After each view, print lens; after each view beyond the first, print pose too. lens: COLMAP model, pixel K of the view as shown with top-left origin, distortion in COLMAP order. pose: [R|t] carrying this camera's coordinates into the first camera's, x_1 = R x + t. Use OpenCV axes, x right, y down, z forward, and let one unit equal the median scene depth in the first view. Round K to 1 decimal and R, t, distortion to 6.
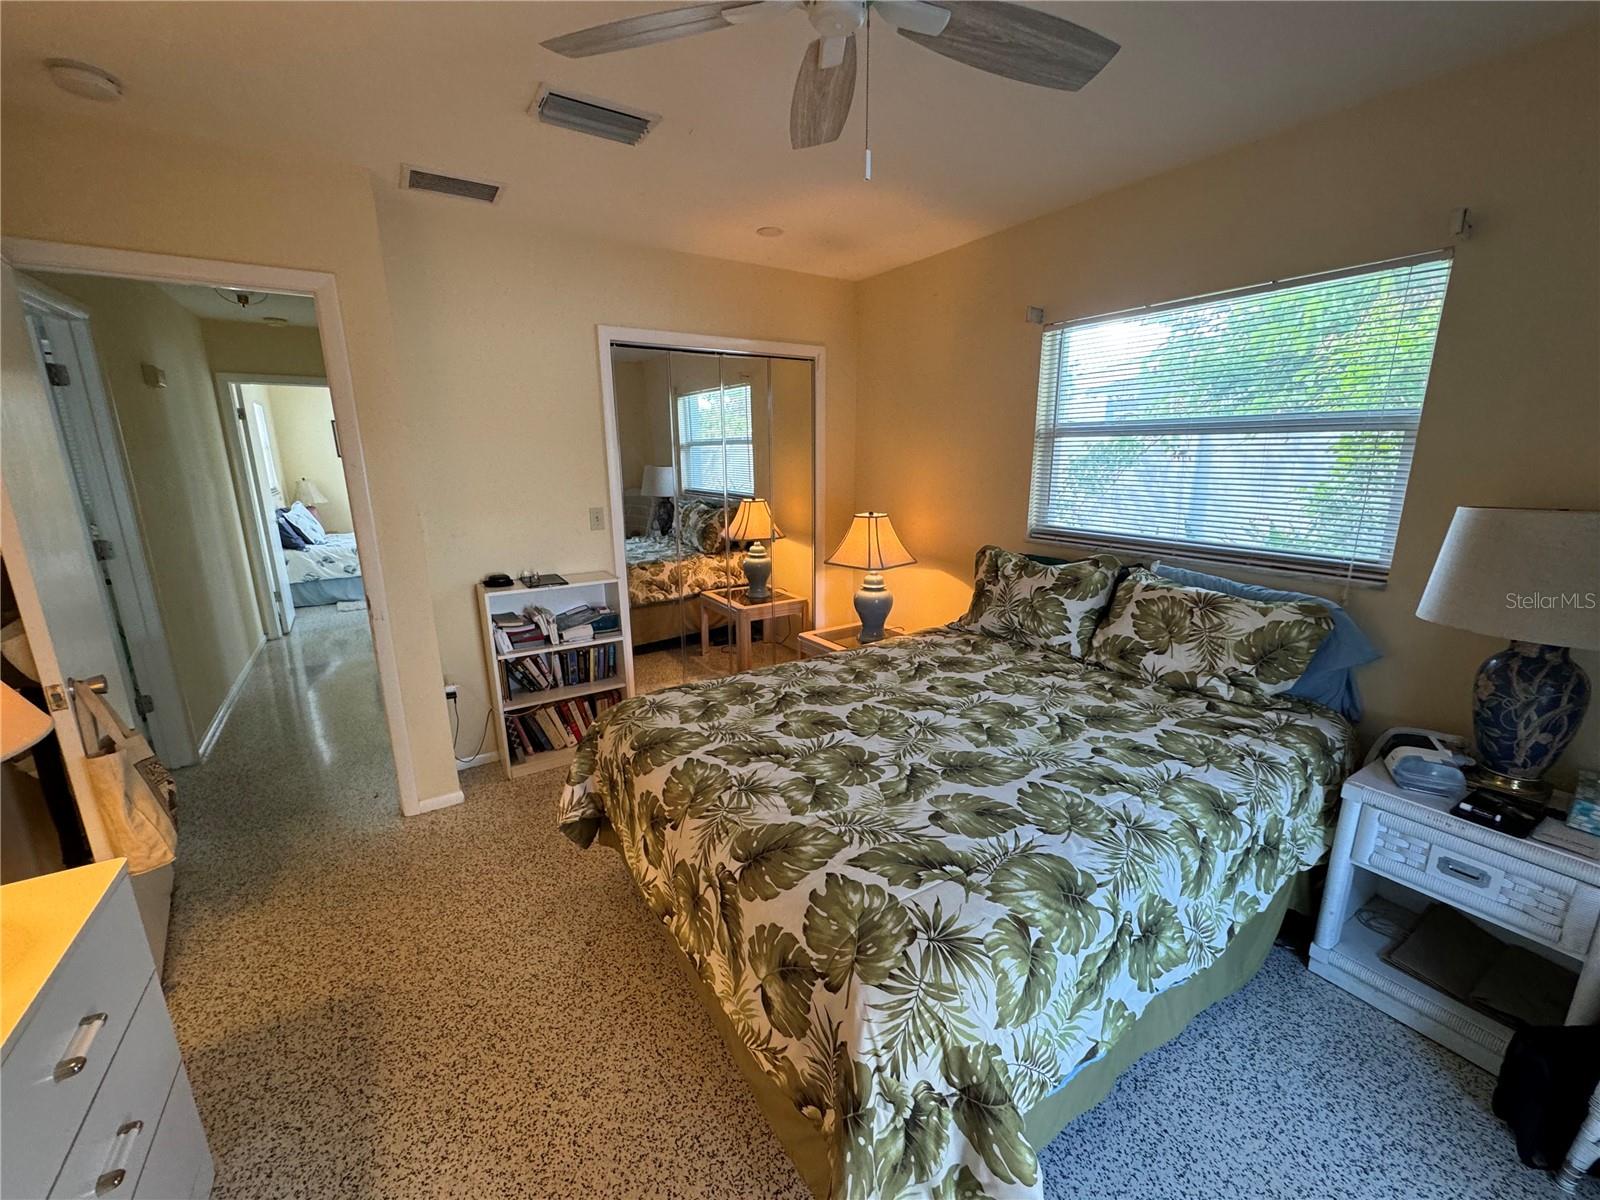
lens RADIAL K [[637.4, 0, 801.2], [0, 637.4, 601.3], [0, 0, 1]] dist [-0.003213, 0.000658]
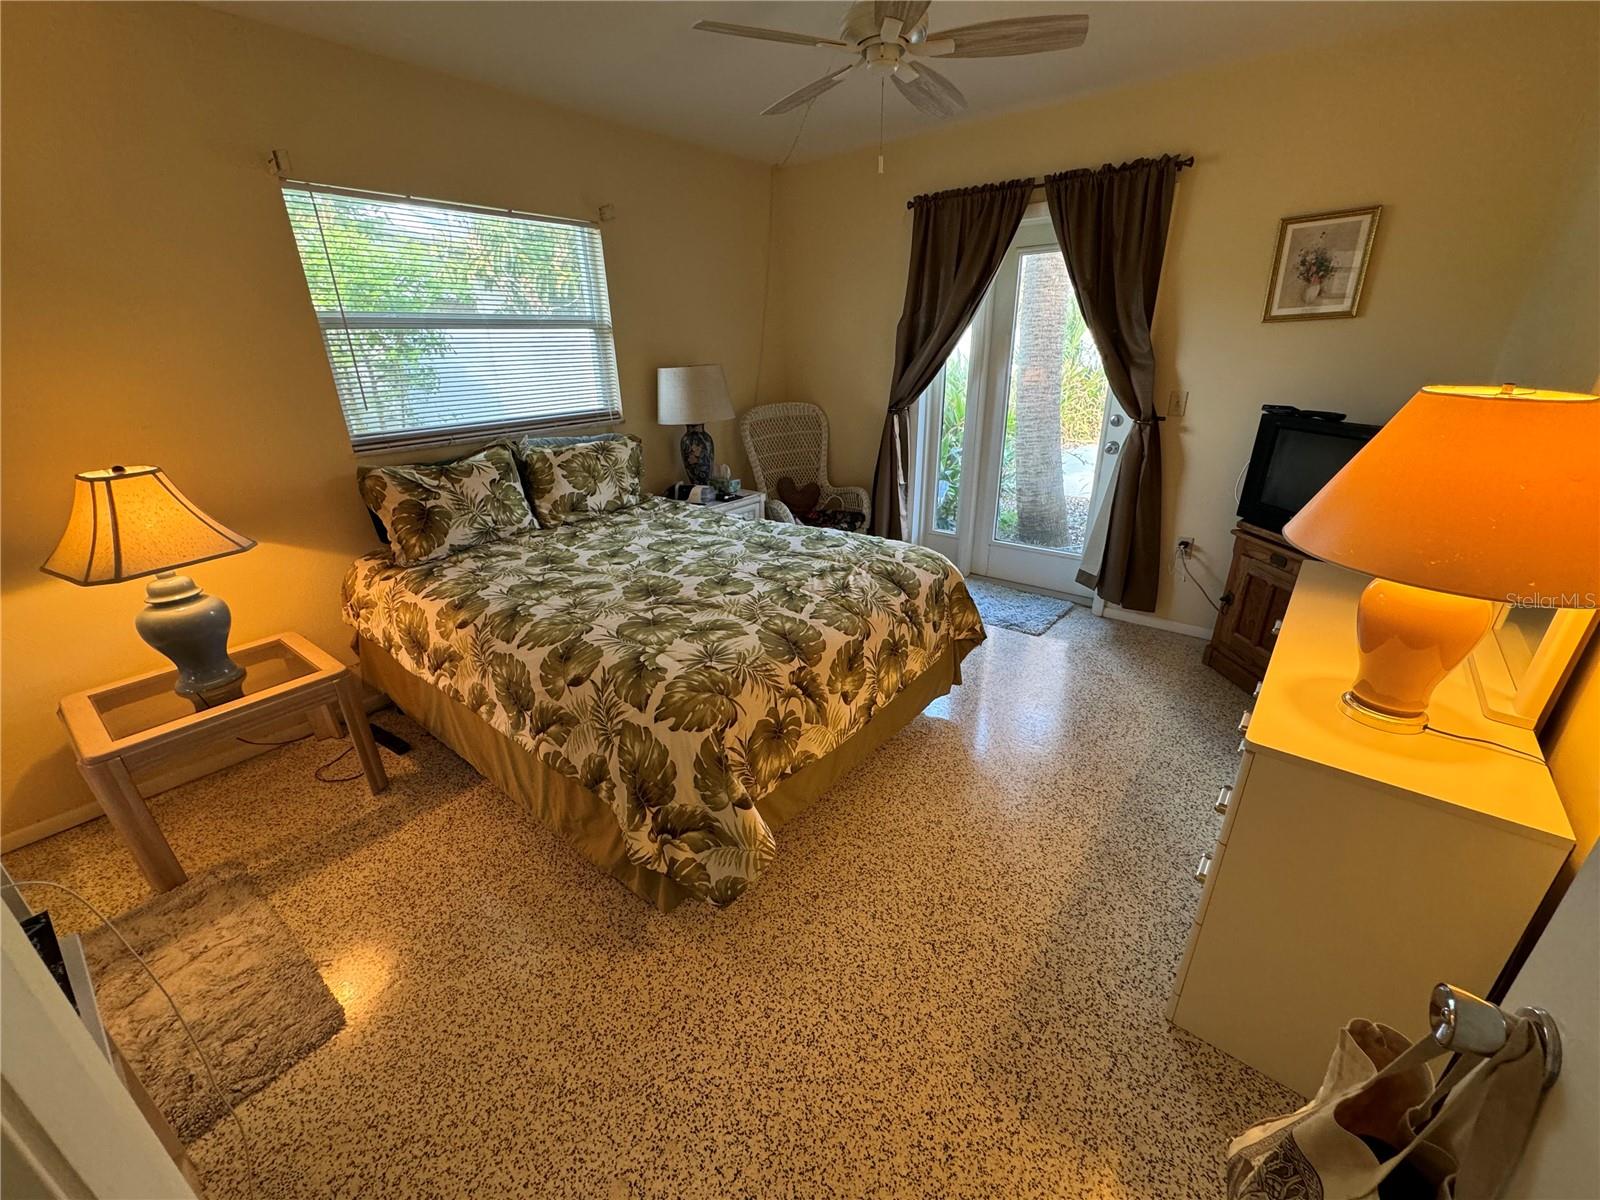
lens RADIAL K [[637.4, 0, 798.8], [0, 637.4, 596.0], [0, 0, 1]] dist [-0.003213, 0.000658]
pose [[-0.313849, -0.340799, 0.886203, -0.922070], [0.238897, 0.874991, 0.421093, -0.211410], [-0.918927, 0.343870, -0.193199, 0.982594]]
